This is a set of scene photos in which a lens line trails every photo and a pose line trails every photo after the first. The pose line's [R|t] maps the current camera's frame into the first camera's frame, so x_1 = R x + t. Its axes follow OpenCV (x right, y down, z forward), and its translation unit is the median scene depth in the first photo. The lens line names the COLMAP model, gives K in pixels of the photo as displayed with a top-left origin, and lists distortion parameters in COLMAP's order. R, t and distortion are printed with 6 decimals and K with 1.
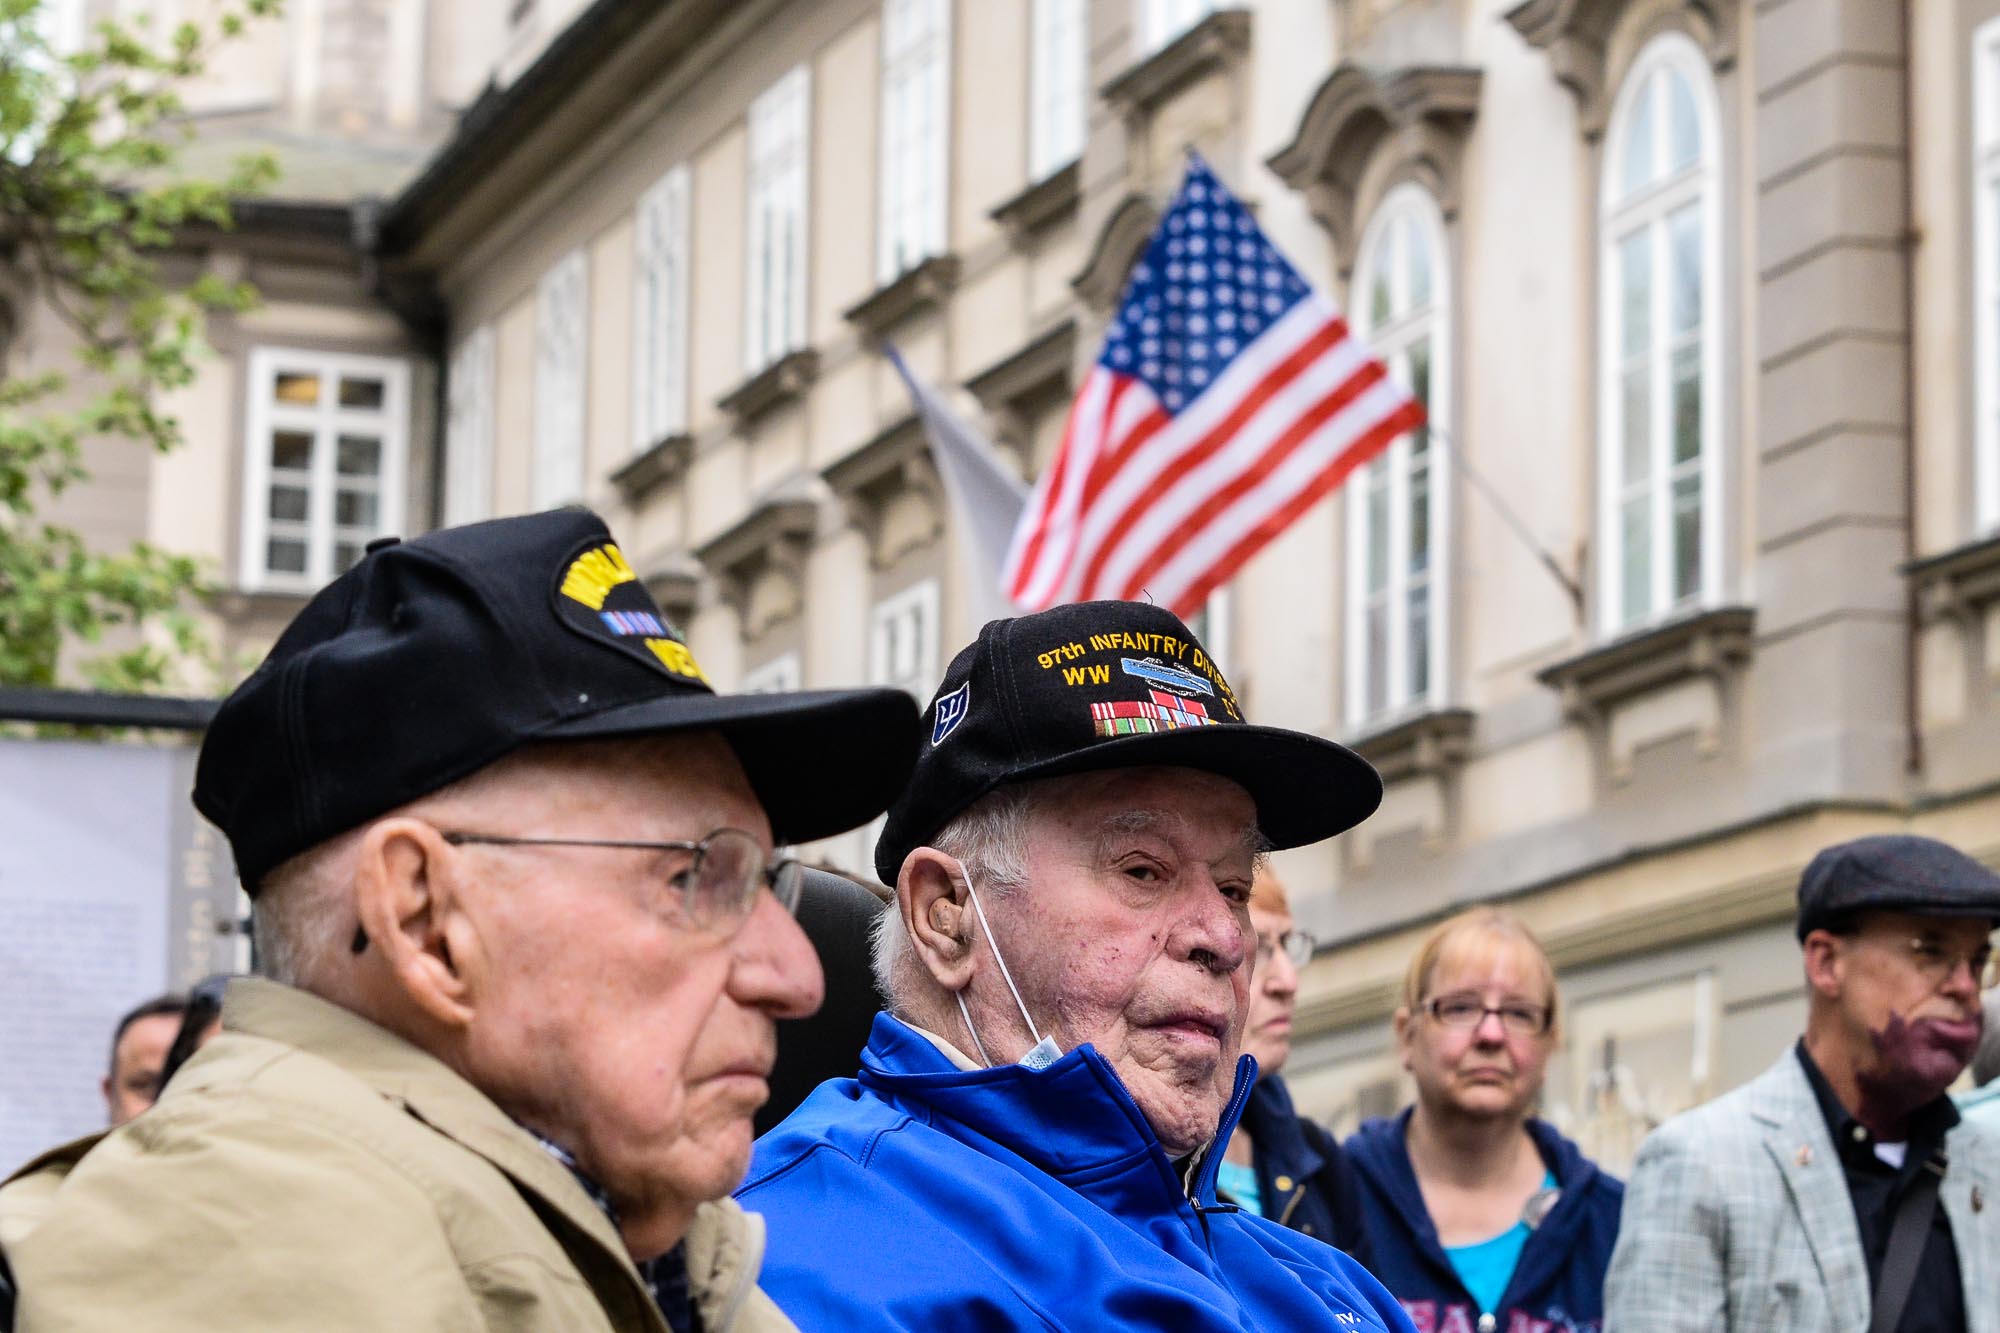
lens RADIAL K [[6068.0, 0, 1000.0], [0, 6068.0, 666.5], [0, 0, 1]] dist [-0.371735, 1.566473]
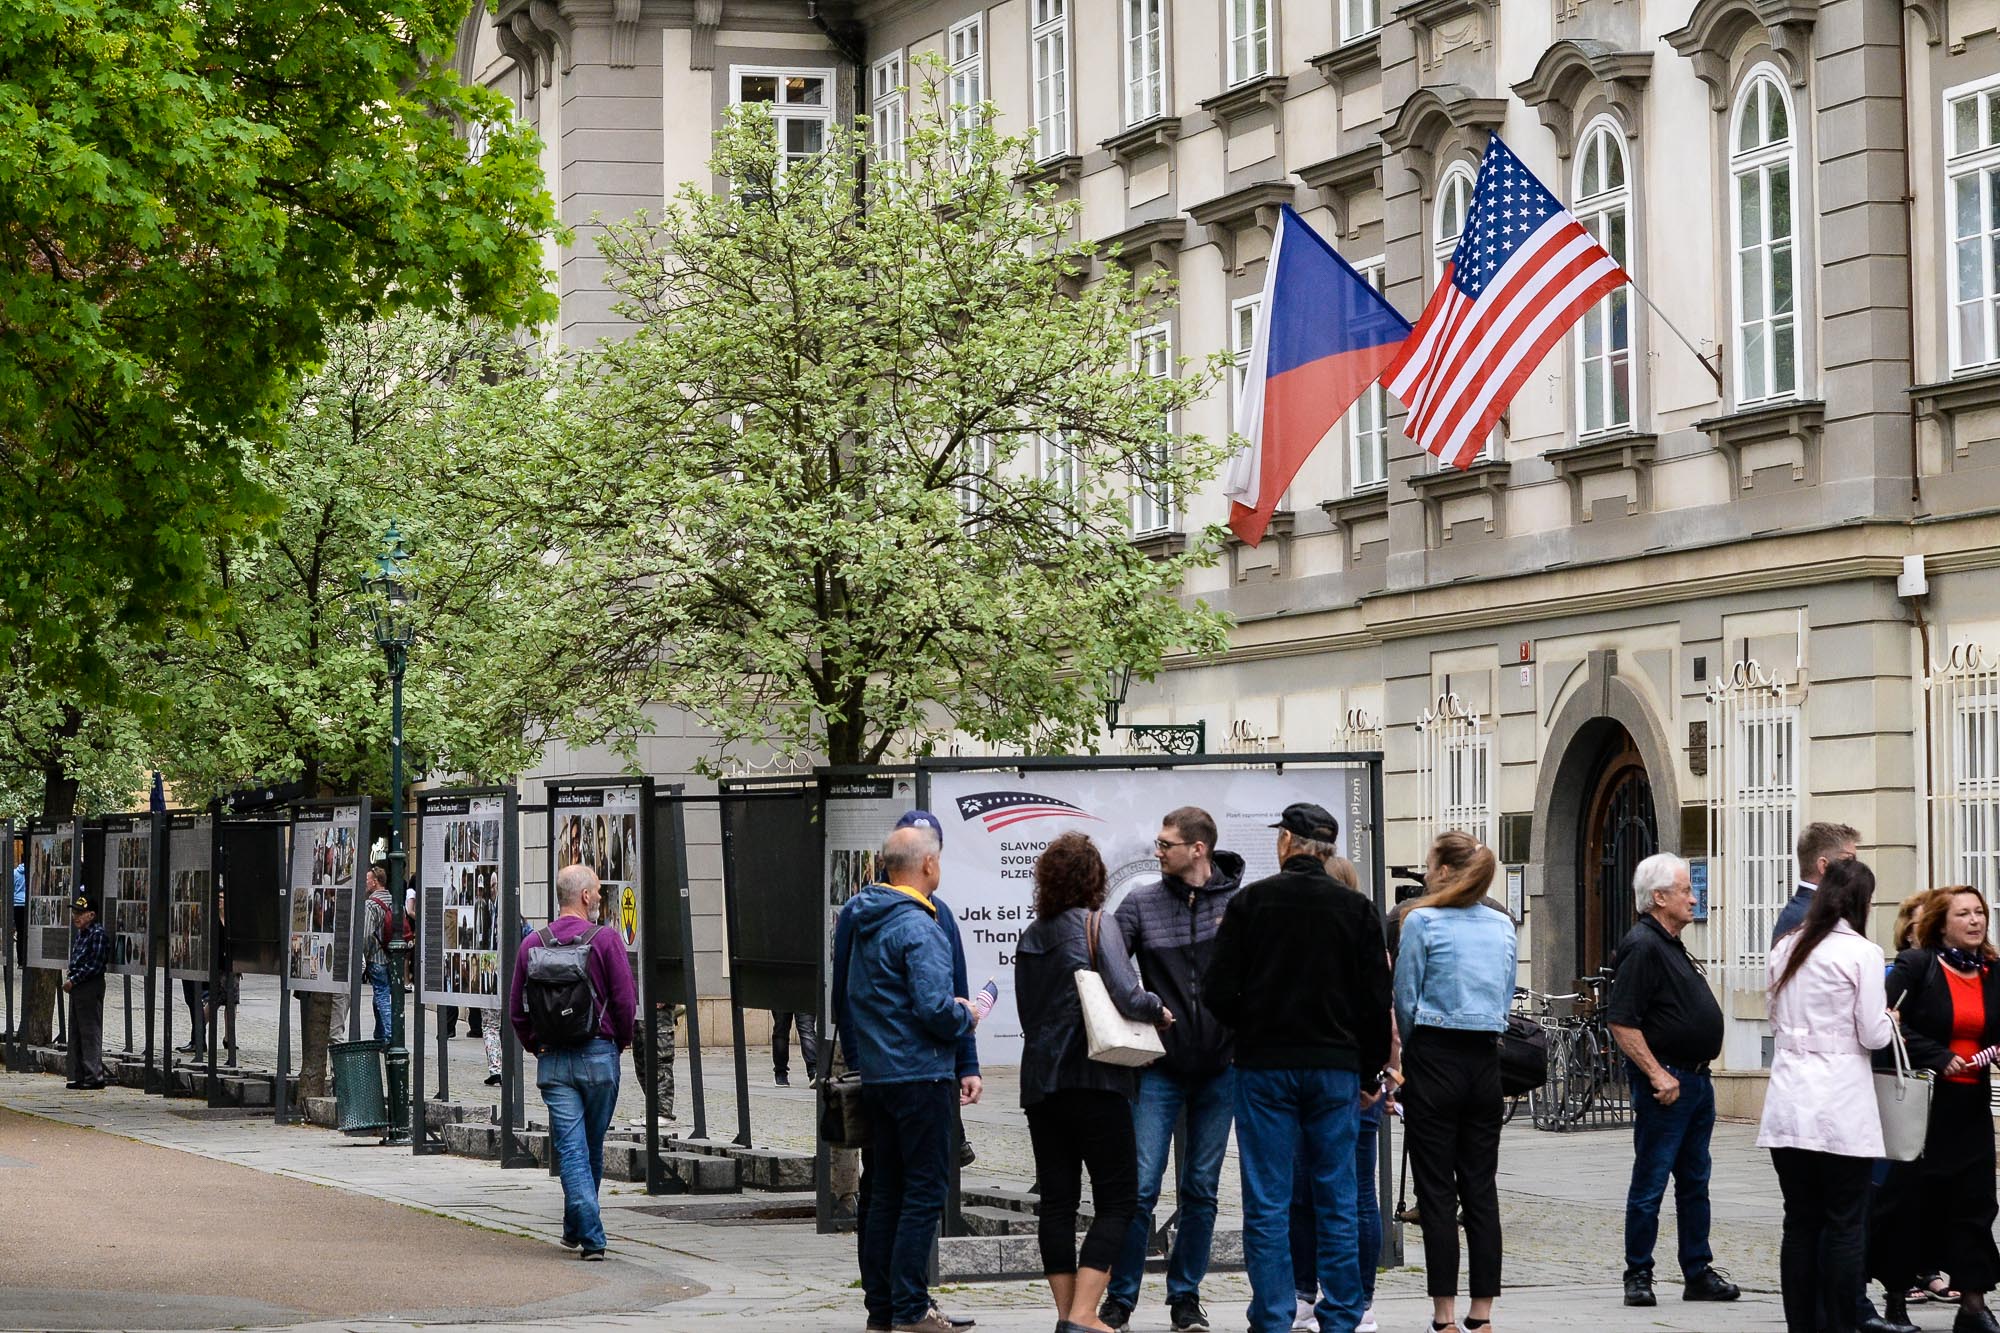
lens RADIAL K [[6068.0, 0, 1000.0], [0, 6068.0, 666.5], [0, 0, 1]] dist [-0.371735, 1.566473]
pose [[0.999399, -0.034668, 0.000586, -0.113714], [0.034308, 0.991175, 0.128040, -0.157762], [-0.005020, -0.127943, 0.991769, -0.721165]]
